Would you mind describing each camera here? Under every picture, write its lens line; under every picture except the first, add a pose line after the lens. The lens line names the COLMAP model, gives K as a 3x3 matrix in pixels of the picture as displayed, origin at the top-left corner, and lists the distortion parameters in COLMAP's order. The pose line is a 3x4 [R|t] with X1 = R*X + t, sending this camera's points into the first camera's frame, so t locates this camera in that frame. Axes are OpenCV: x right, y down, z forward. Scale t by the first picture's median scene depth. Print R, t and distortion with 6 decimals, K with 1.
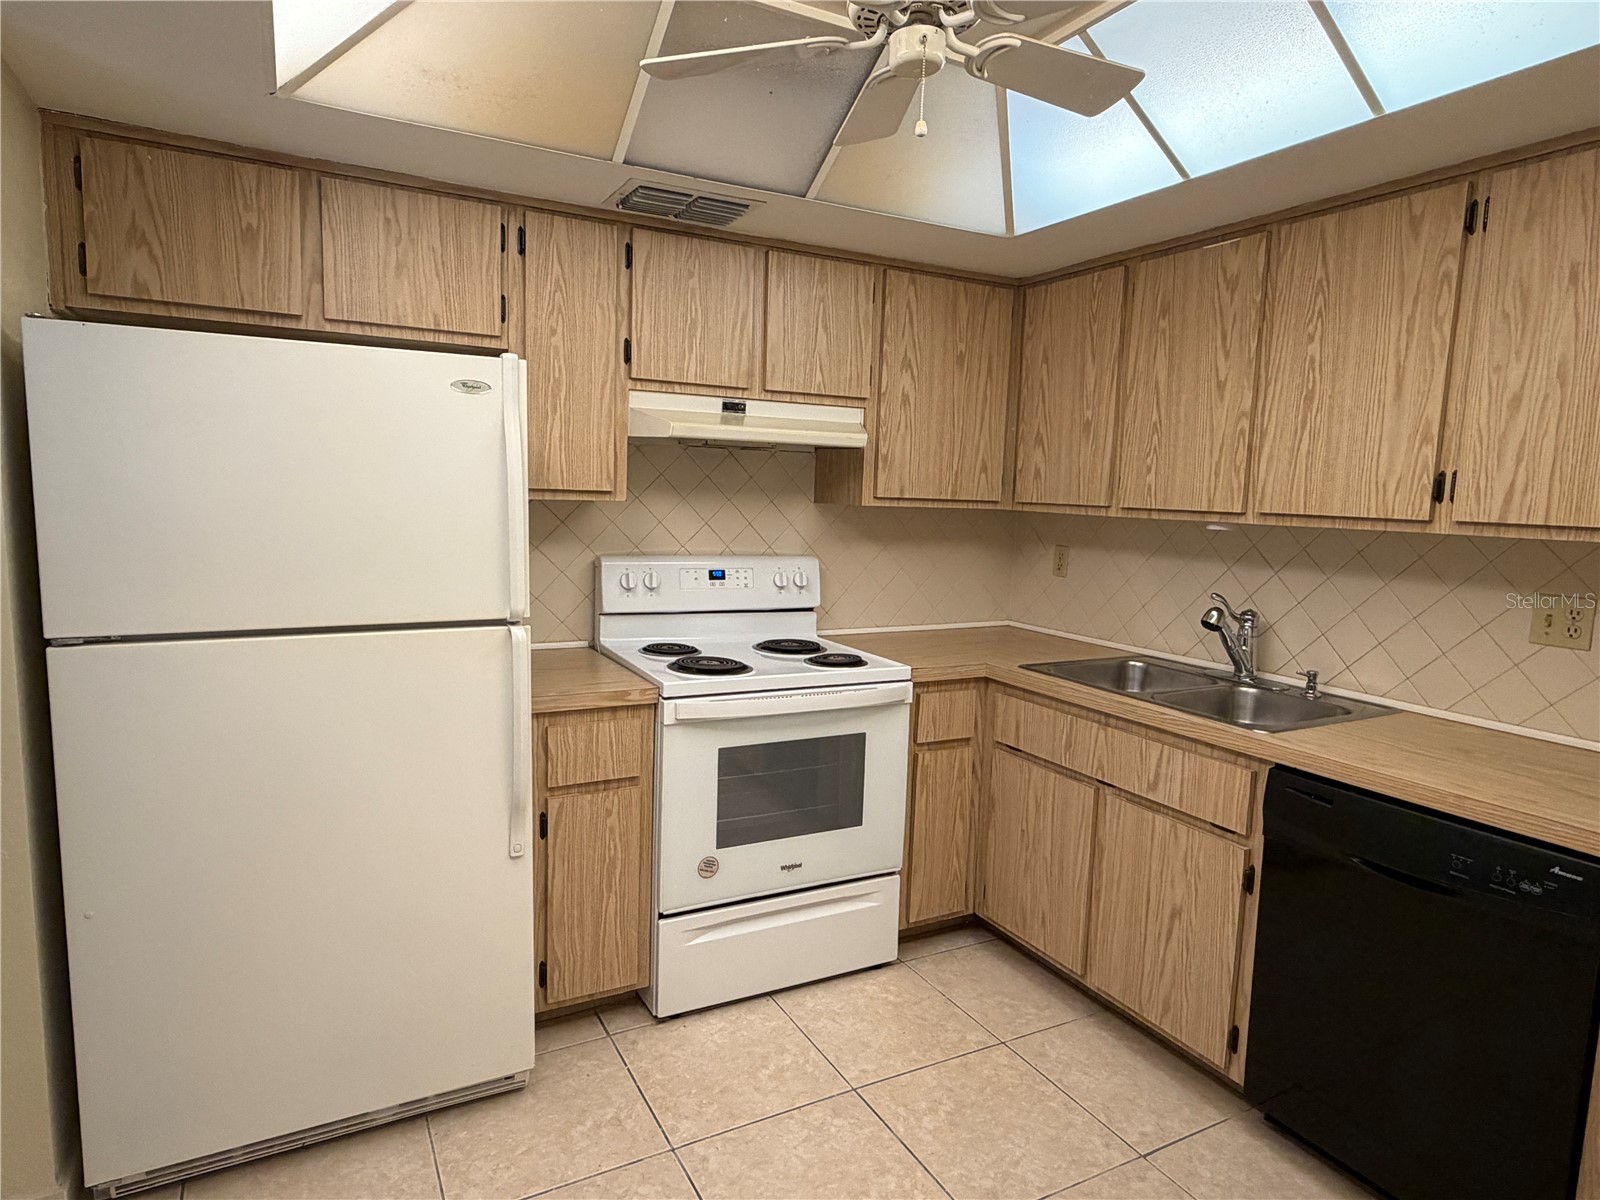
lens RADIAL K [[934.9, 0, 786.3], [0, 934.9, 600.9], [0, 0, 1]] dist [-0.000097, -0.013516]
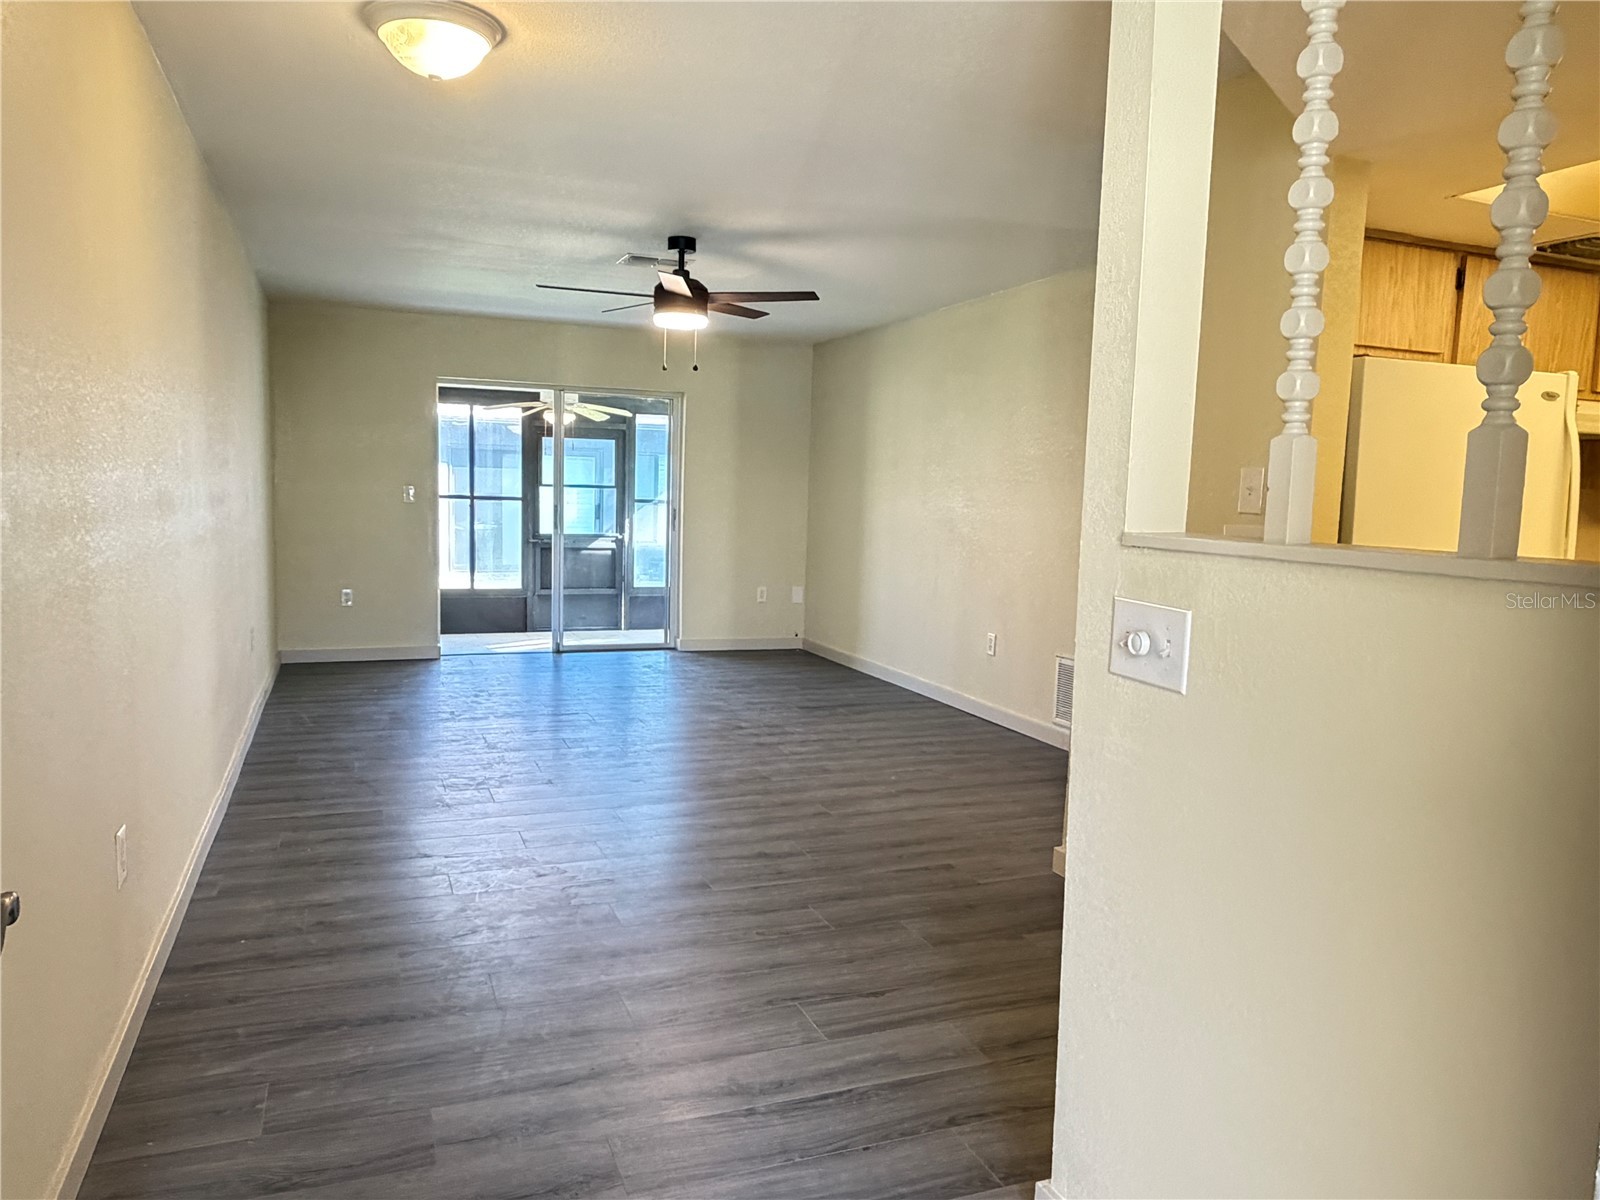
lens RADIAL K [[1137.0, 0, 802.7], [0, 1137.0, 583.7], [0, 0, 1]] dist [0.055641, -0.068441]
pose [[0.994954, 0.018098, -0.098682, -0.962990], [-0.020318, 0.999562, -0.021531, 0.077224], [0.098249, 0.023428, 0.994886, -0.602633]]
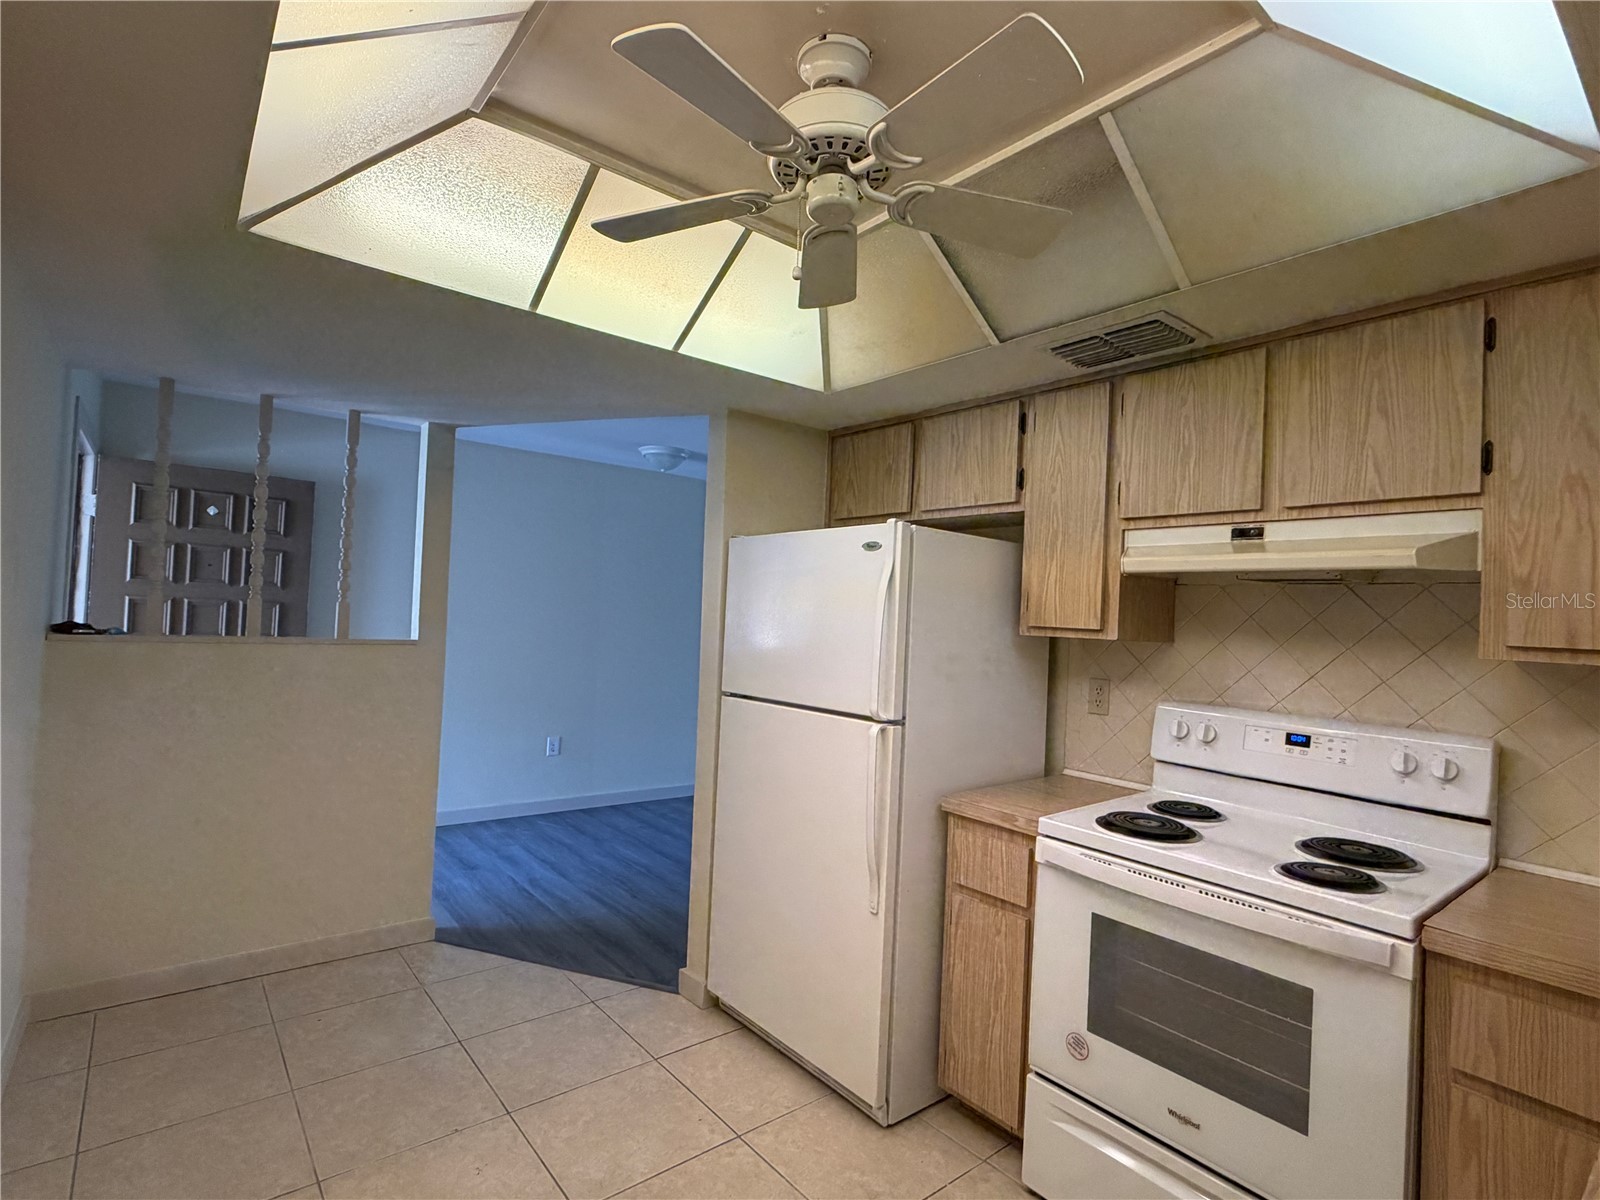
lens RADIAL K [[789.5, 0, 789.7], [0, 789.5, 591.0], [0, 0, 1]] dist [-0.007401, -0.000218]
pose [[0.187092, -0.051748, -0.980979, 0.612250], [-0.155618, 0.984440, -0.081610, -0.036509], [0.969938, 0.167927, 0.176128, 0.524536]]
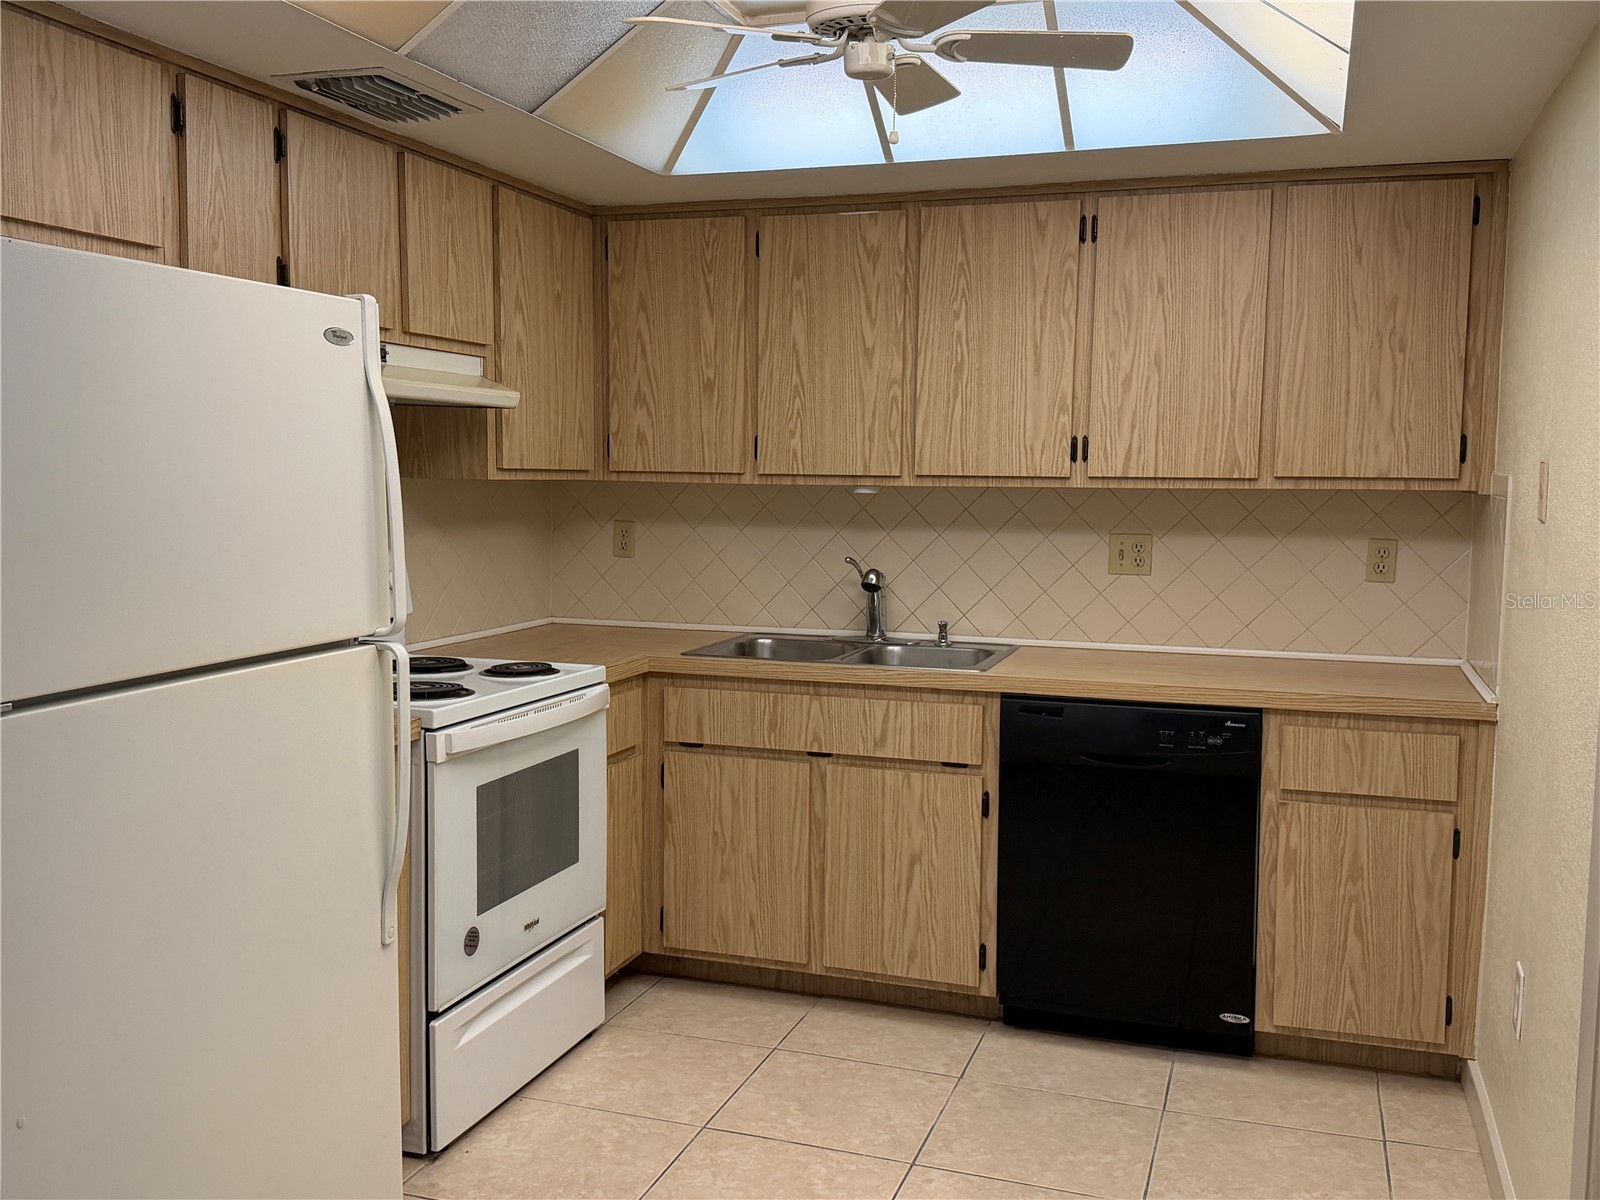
lens RADIAL K [[1491.4, 0, 808.5], [0, 1491.4, 601.4], [0, 0, 1]] dist [0.037833, 0.000000]
pose [[0.716545, -0.084299, 0.692429, -0.722052], [0.095001, 0.995215, 0.022853, -0.001846], [-0.691042, 0.049406, 0.721124, -0.118904]]
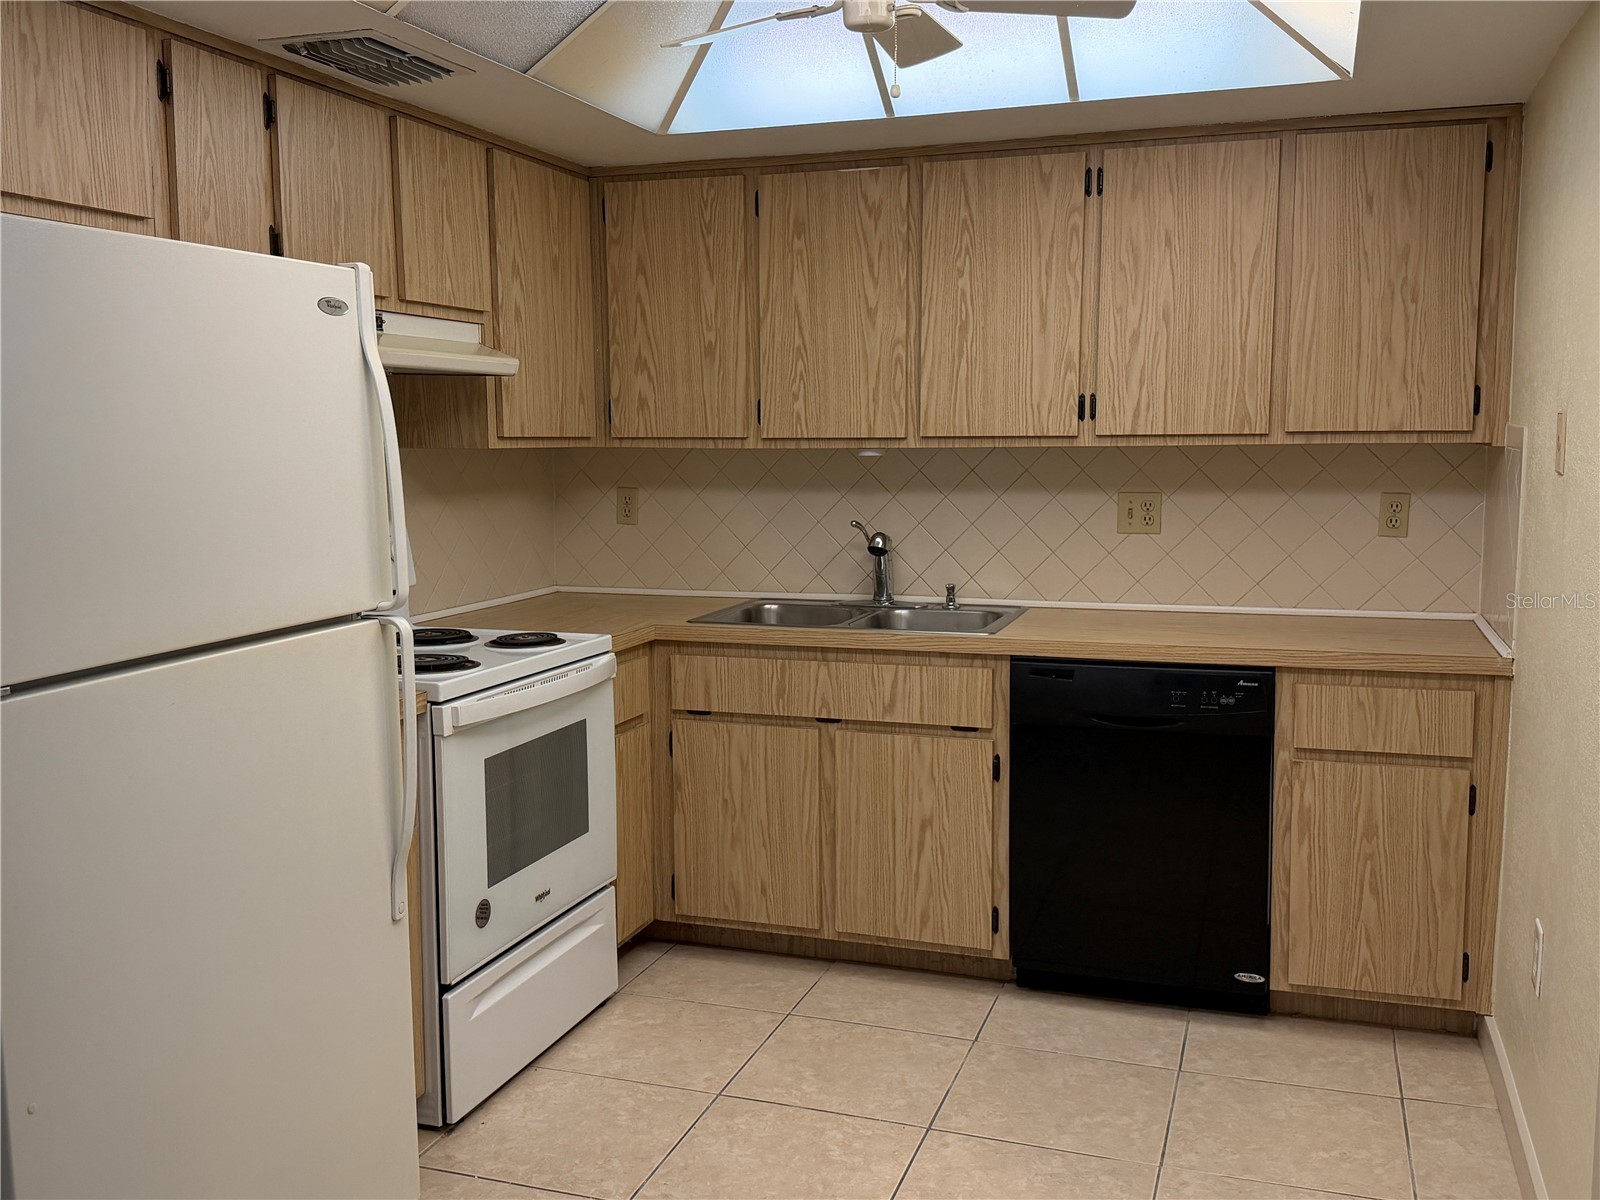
lens RADIAL K [[1491.4, 0, 804.3], [0, 1491.4, 603.1], [0, 0, 1]] dist [0.037833, 0.000000]
pose [[0.719081, -0.114731, 0.685390, -0.713574], [0.111479, 0.992549, 0.049190, -0.005444], [-0.685926, 0.041035, 0.726513, -0.108090]]
